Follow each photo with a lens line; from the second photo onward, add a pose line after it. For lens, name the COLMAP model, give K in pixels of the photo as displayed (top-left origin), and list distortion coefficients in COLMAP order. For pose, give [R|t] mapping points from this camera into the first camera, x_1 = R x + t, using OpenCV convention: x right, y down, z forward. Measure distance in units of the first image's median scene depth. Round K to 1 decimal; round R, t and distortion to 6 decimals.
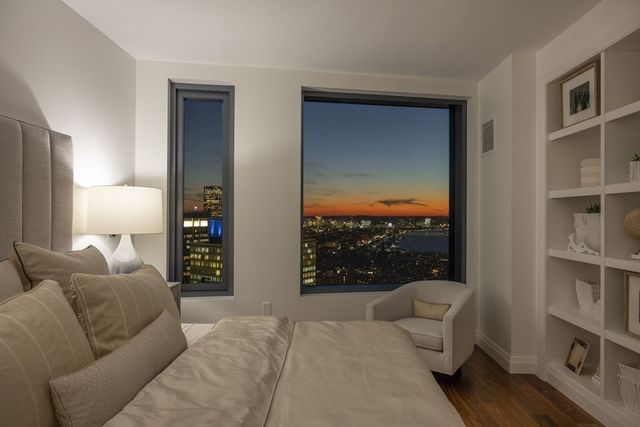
lens RADIAL K [[419.6, 0, 321.7], [0, 419.6, 213.7], [0, 0, 1]] dist [-0.026613, 0.001117]
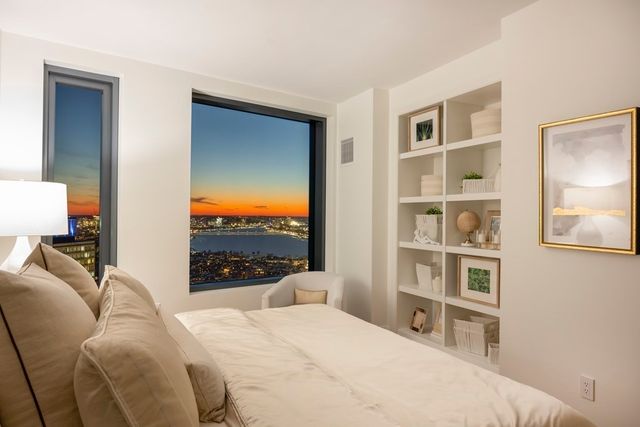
lens RADIAL K [[419.6, 0, 321.8], [0, 419.6, 213.4], [0, 0, 1]] dist [-0.026613, 0.001117]
pose [[0.883425, 0.006256, 0.468530, -0.296476], [-0.006462, 0.999978, -0.001168, -0.000993], [-0.468528, -0.001996, 0.883447, -0.054801]]
